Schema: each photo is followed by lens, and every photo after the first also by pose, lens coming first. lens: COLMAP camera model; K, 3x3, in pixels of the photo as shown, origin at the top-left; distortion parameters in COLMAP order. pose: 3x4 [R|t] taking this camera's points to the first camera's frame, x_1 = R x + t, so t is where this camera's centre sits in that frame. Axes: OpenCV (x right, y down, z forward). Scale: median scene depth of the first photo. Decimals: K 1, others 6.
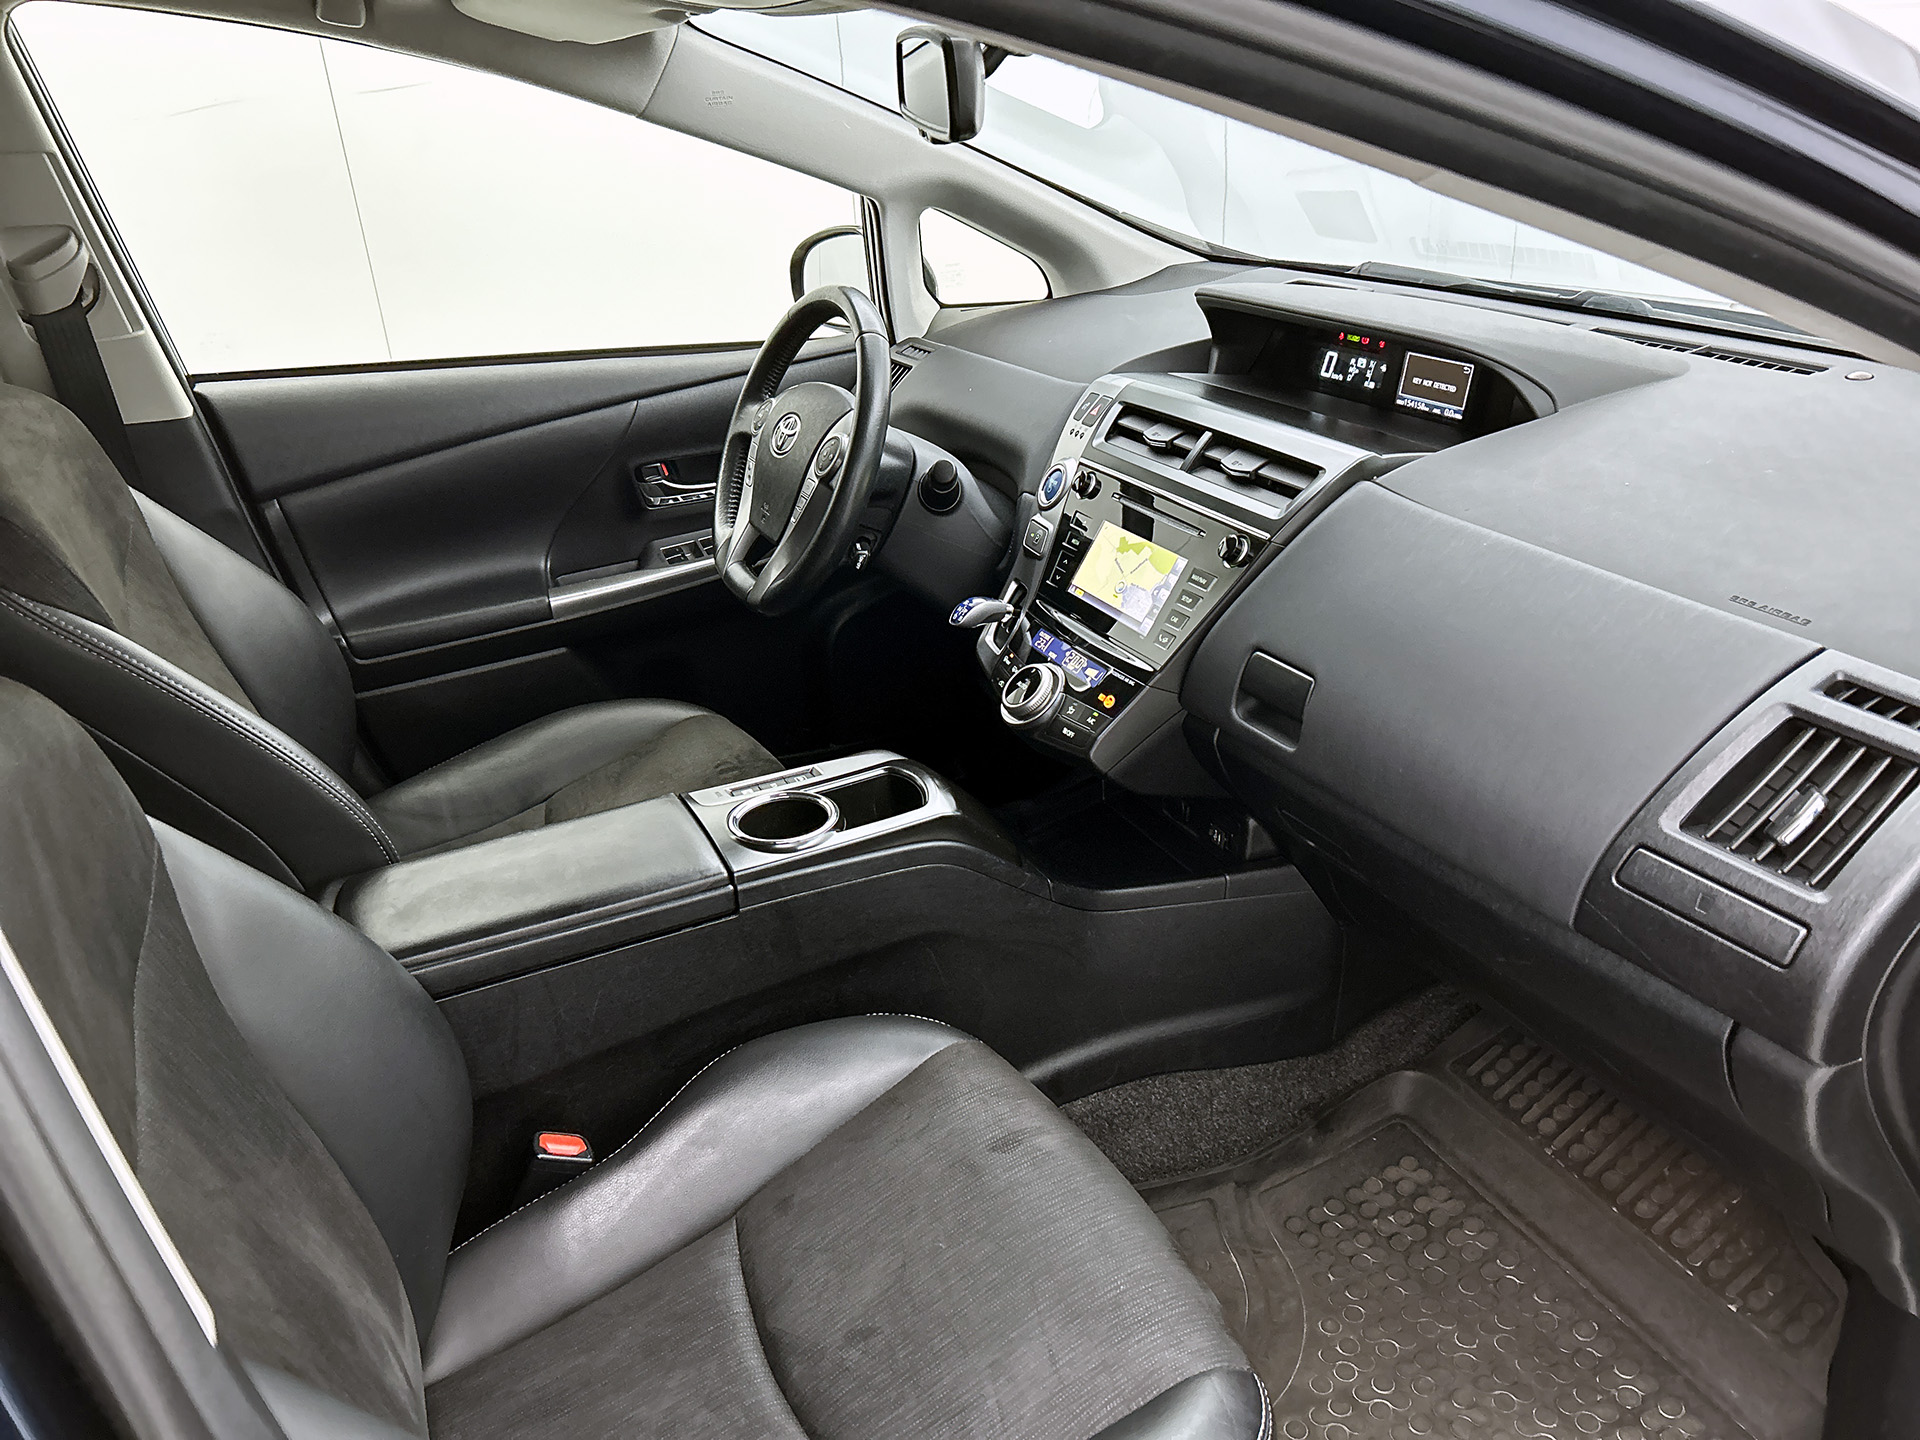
lens RADIAL K [[1424.4, 0, 987.9], [0, 1424.4, 741.3], [0, 0, 1]] dist [0.027726, -0.091626]
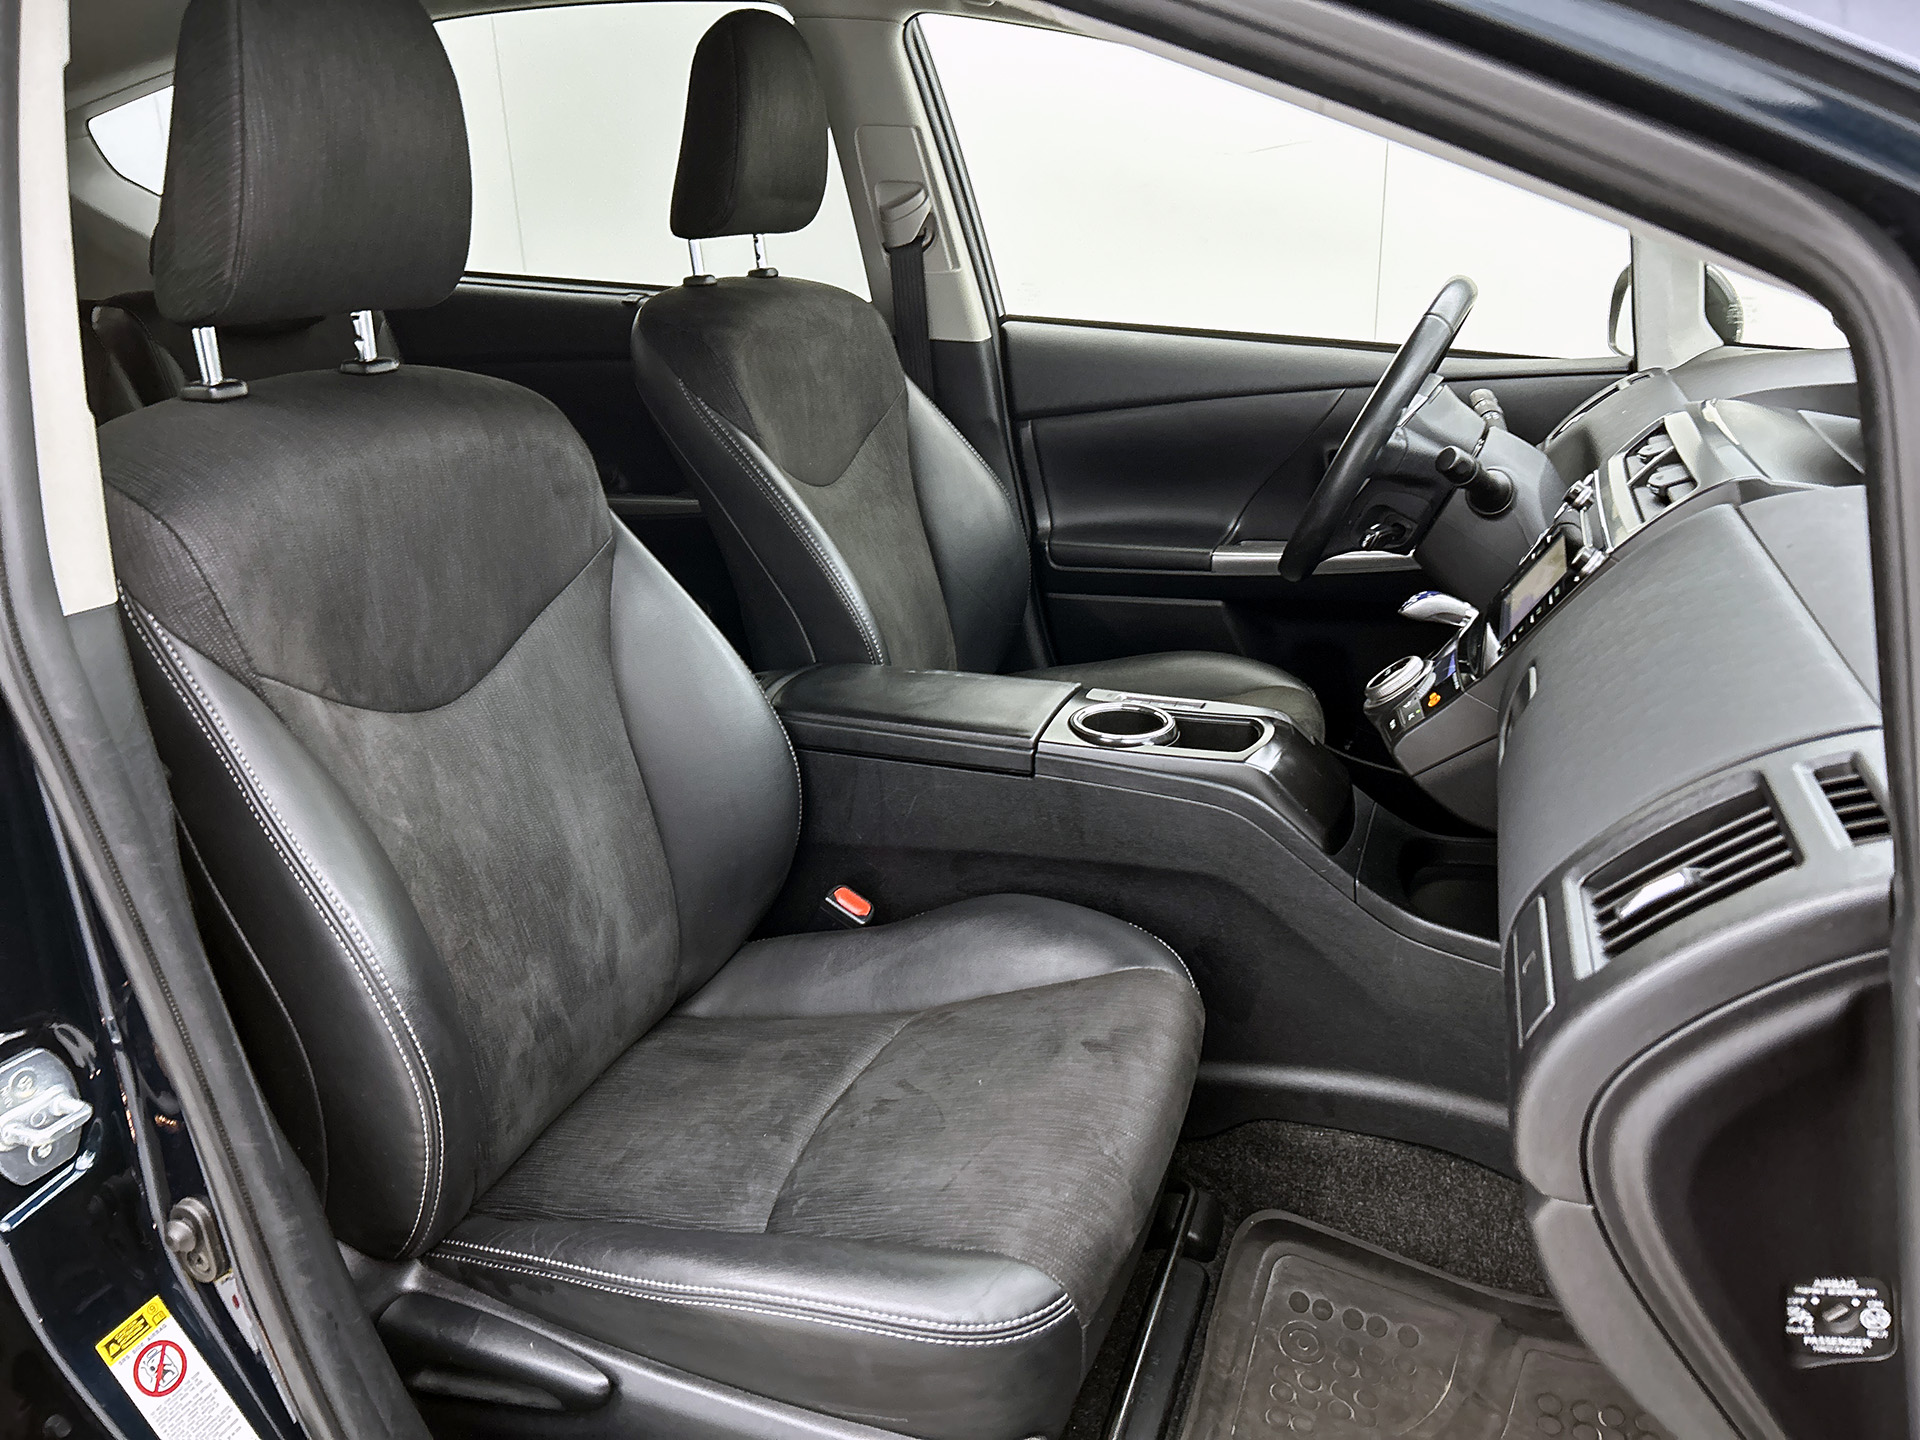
lens RADIAL K [[1424.4, 0, 987.9], [0, 1424.4, 741.3], [0, 0, 1]] dist [0.027726, -0.091626]
pose [[0.689636, 0.285176, -0.665641, 0.442530], [-0.321451, 0.944224, 0.071489, 0.020094], [0.648901, 0.164669, 0.742840, 0.110453]]
